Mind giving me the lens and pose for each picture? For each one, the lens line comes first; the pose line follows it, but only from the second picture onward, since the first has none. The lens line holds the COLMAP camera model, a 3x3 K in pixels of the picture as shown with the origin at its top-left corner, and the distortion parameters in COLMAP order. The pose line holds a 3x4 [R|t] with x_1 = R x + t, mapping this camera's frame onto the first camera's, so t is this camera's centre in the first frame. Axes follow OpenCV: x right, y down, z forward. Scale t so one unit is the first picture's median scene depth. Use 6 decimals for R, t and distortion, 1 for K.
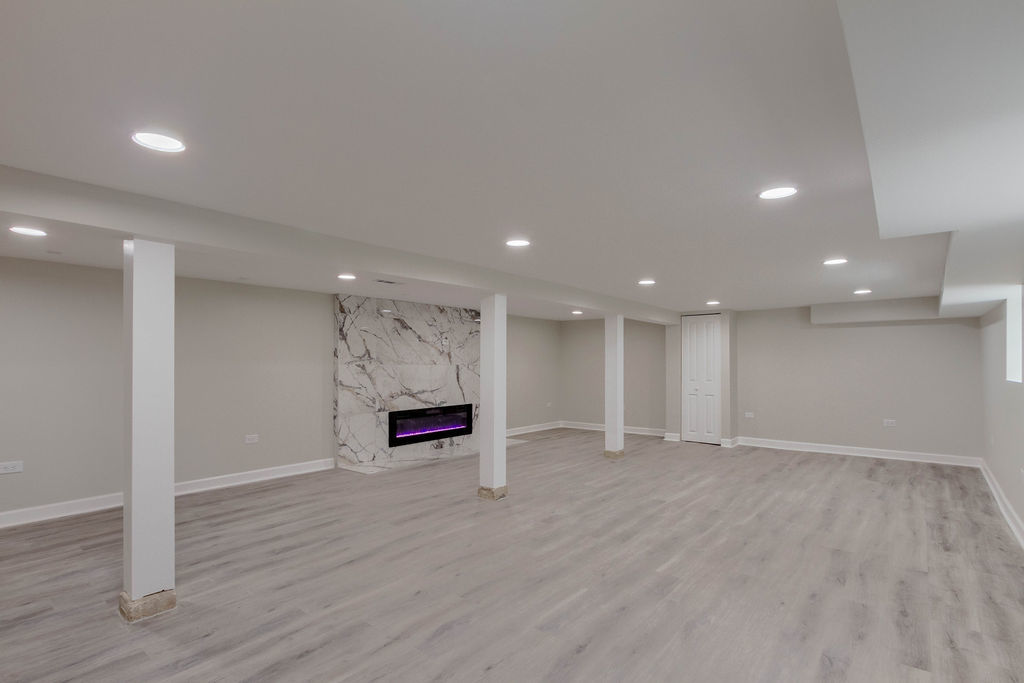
lens RADIAL K [[487.1, 0, 515.4], [0, 487.1, 351.2], [0, 0, 1]] dist [0.000322, -0.000092]
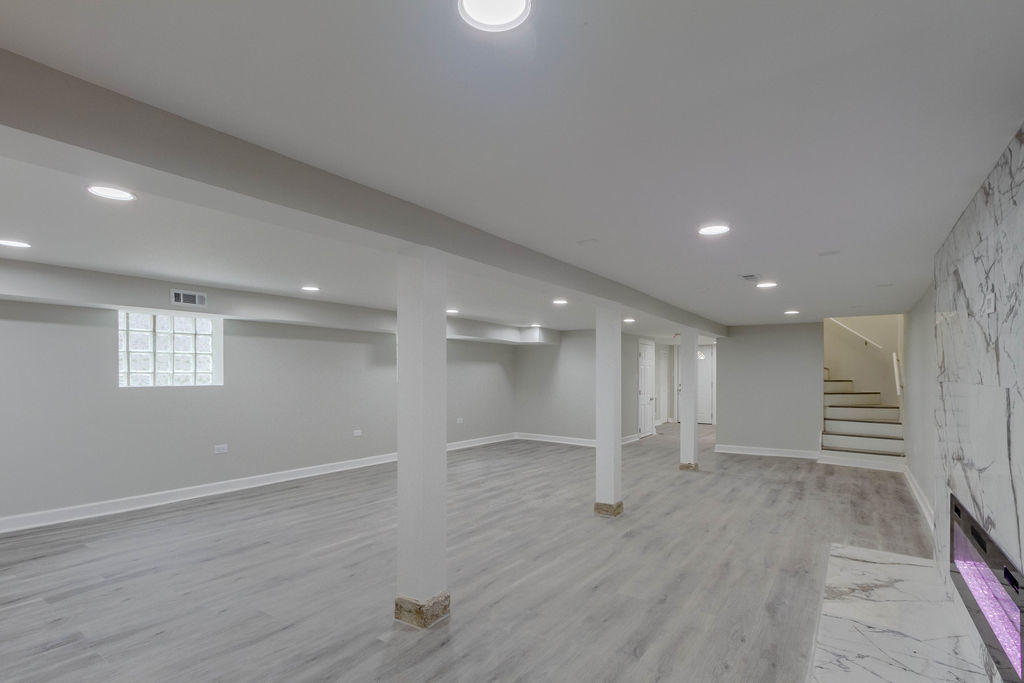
lens RADIAL K [[483.7, 0, 511.0], [0, 483.7, 376.6], [0, 0, 1]] dist [-0.001483, -0.000320]
pose [[-0.996522, -0.007622, -0.082984, 0.260124], [-0.006240, 0.999838, -0.016912, 0.049787], [0.083099, -0.016335, -0.996407, 2.204868]]
